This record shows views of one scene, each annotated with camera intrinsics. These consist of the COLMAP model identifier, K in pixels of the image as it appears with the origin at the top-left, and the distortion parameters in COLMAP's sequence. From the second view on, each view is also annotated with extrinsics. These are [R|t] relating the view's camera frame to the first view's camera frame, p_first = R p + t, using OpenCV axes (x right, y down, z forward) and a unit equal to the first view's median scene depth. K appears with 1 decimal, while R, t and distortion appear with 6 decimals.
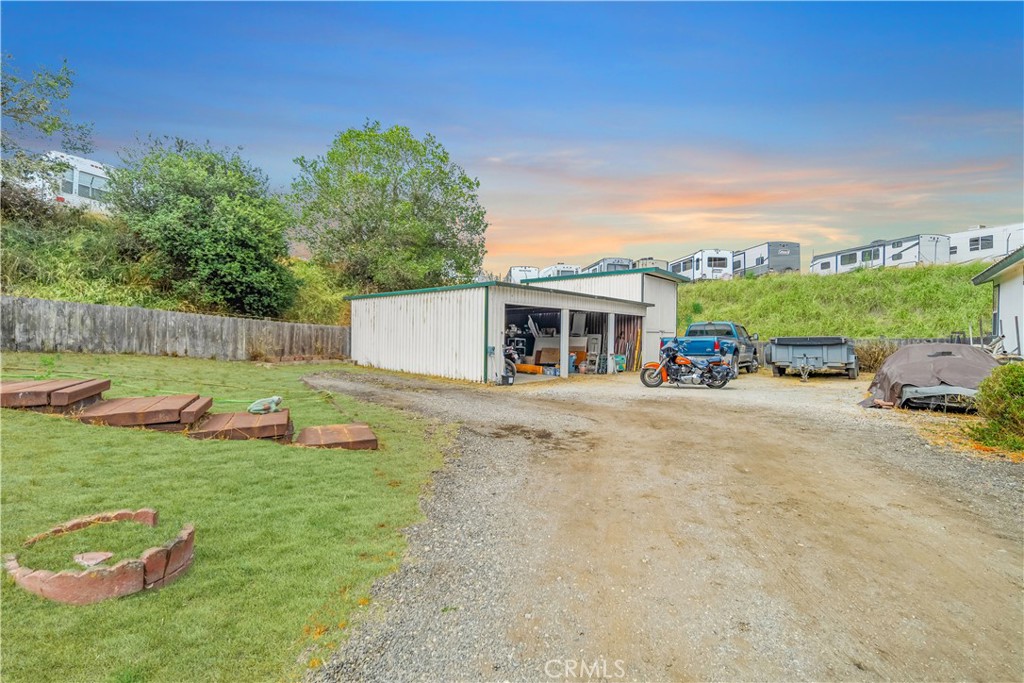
lens RADIAL K [[455.9, 0, 513.4], [0, 455.9, 338.7], [0, 0, 1]] dist [0.000980, -0.000345]
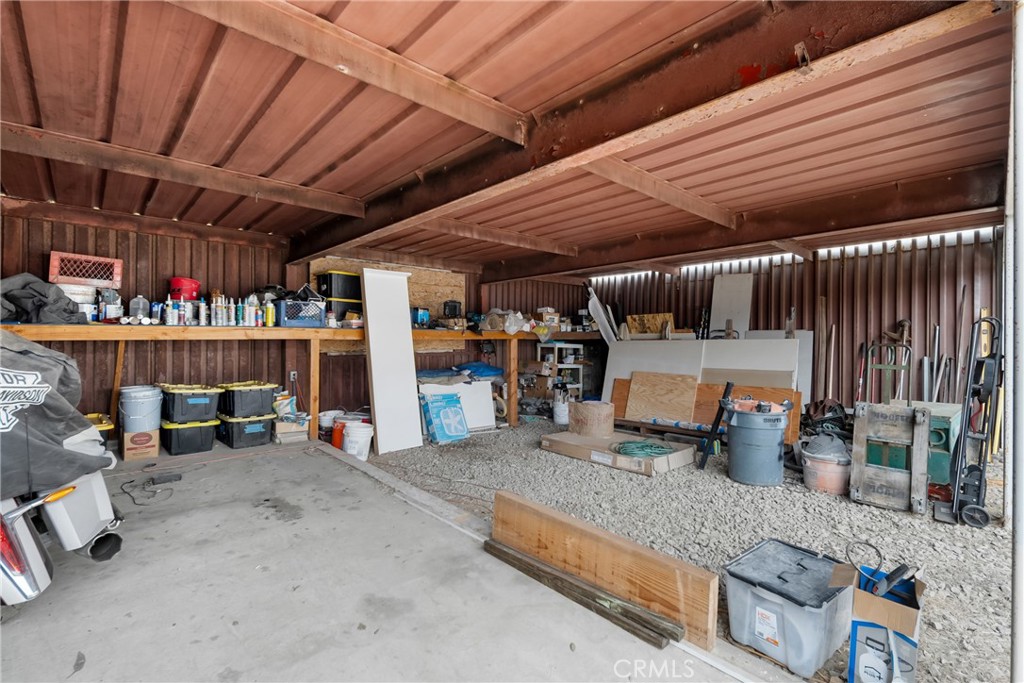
lens RADIAL K [[455.9, 0, 510.1], [0, 455.9, 341.5], [0, 0, 1]] dist [0.000980, -0.000345]
pose [[0.990636, -0.006917, -0.136353, 0.013891], [0.006351, 0.999969, -0.004586, -0.001110], [0.136381, 0.003677, 0.990650, 0.453040]]
